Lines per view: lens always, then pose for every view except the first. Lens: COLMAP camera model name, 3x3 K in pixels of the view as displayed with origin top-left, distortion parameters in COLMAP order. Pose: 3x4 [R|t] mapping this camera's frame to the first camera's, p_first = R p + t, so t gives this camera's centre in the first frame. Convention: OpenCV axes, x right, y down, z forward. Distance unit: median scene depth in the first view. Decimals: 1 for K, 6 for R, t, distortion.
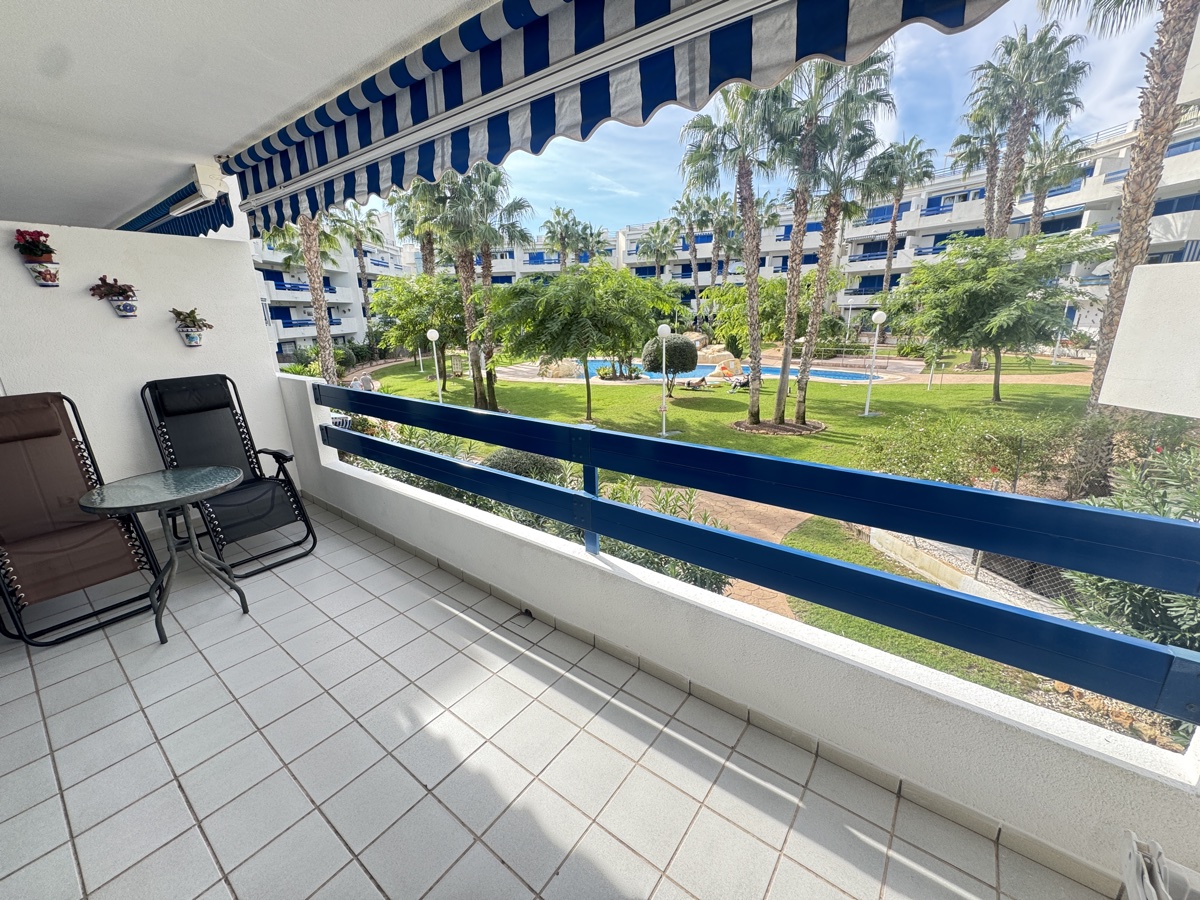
lens RADIAL K [[480.1, 0, 601.8], [0, 480.1, 452.2], [0, 0, 1]] dist [-0.005367, 0.000949]
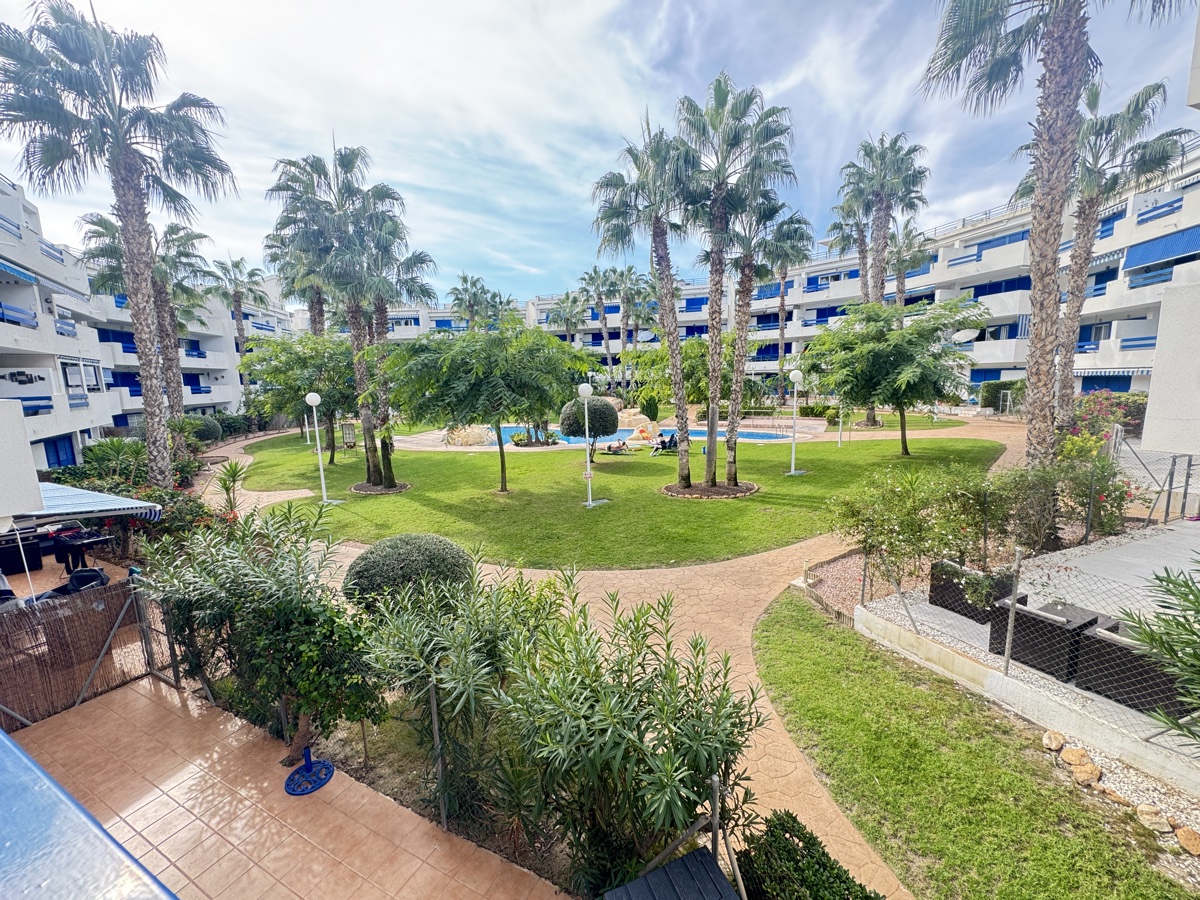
lens RADIAL K [[480.1, 0, 600.1], [0, 480.1, 450.0], [0, 0, 1]] dist [-0.005367, 0.000949]
pose [[0.984200, -0.029995, 0.174499, -0.004194], [0.054563, 0.988963, -0.137747, -0.011479], [-0.168442, 0.145092, 0.974975, 0.101228]]
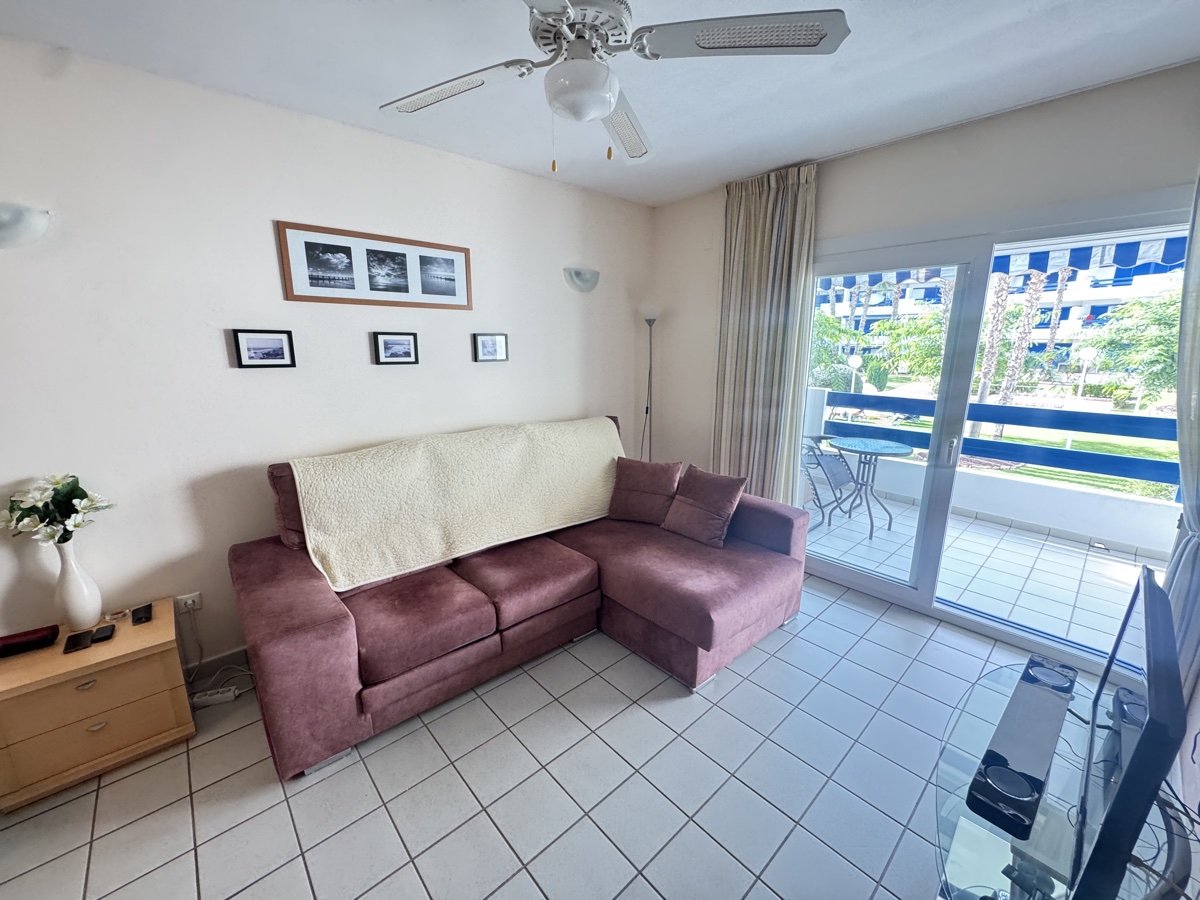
lens RADIAL K [[480.1, 0, 591.8], [0, 480.1, 448.4], [0, 0, 1]] dist [-0.005367, 0.000949]
pose [[0.980127, 0.059103, -0.189364, -0.195886], [-0.070780, 0.995947, -0.055502, 0.032454], [0.185316, 0.067803, 0.980337, -0.116981]]
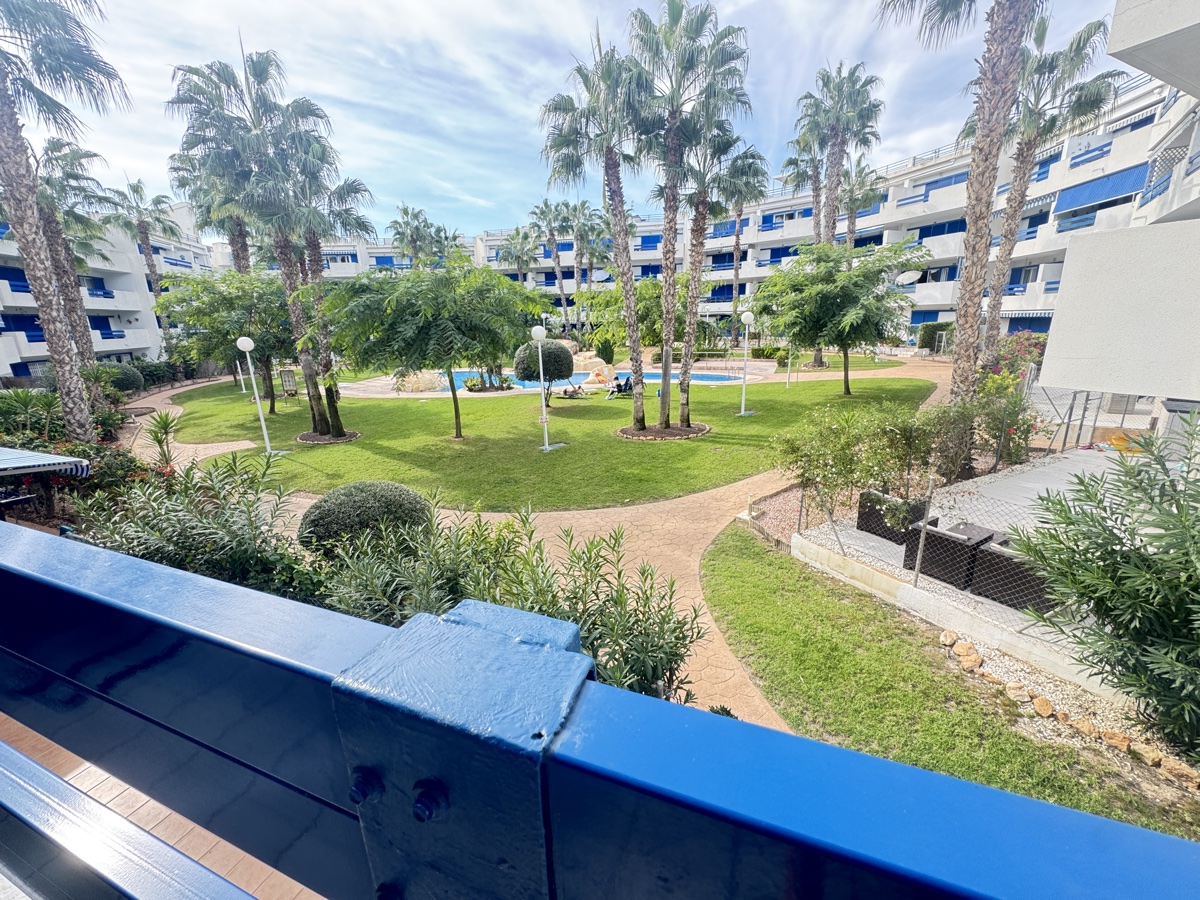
lens RADIAL K [[480.1, 0, 600.7], [0, 480.1, 450.5], [0, 0, 1]] dist [-0.005367, 0.000949]
pose [[0.963849, -0.075044, 0.255663, -0.003197], [0.081599, 0.996551, -0.015113, -0.009834], [-0.253647, 0.035428, 0.966648, 0.093506]]
